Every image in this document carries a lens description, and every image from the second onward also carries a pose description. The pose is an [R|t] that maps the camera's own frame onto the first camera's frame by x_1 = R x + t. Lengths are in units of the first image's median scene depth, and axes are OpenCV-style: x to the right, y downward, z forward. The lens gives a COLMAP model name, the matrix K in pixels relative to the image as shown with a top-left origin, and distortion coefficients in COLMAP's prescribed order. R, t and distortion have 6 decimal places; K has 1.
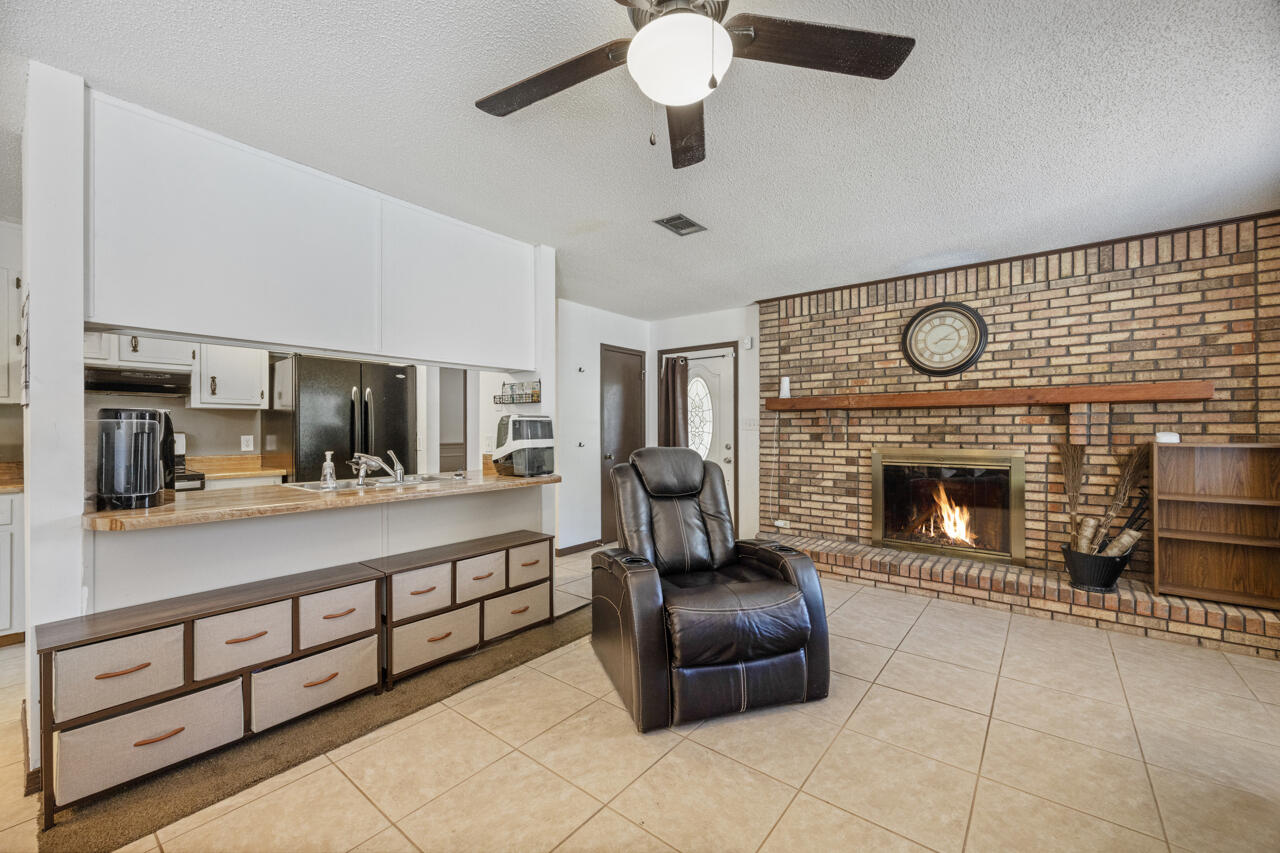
lens RADIAL K [[512.3, 0, 641.1], [0, 512.3, 428.7], [0, 0, 1]] dist [0.014017, -0.000096]
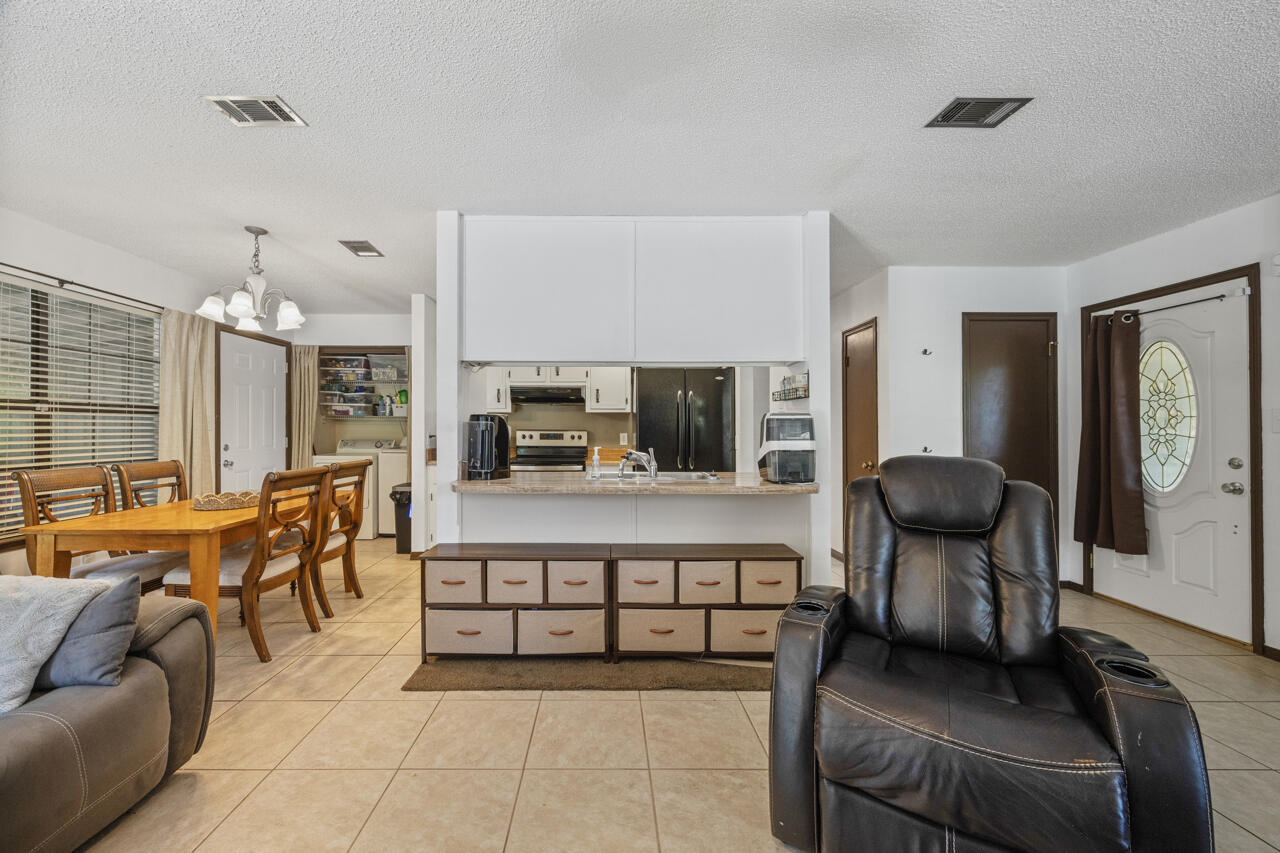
lens RADIAL K [[508.7, 0, 600.1], [0, 508.7, 427.5], [0, 0, 1]] dist [-0.001098, 0.000043]
pose [[0.622430, 0.001307, -0.782674, 0.292288], [-0.003067, 0.999995, -0.000769, 0.000103], [0.782669, 0.002879, 0.622431, 0.242719]]
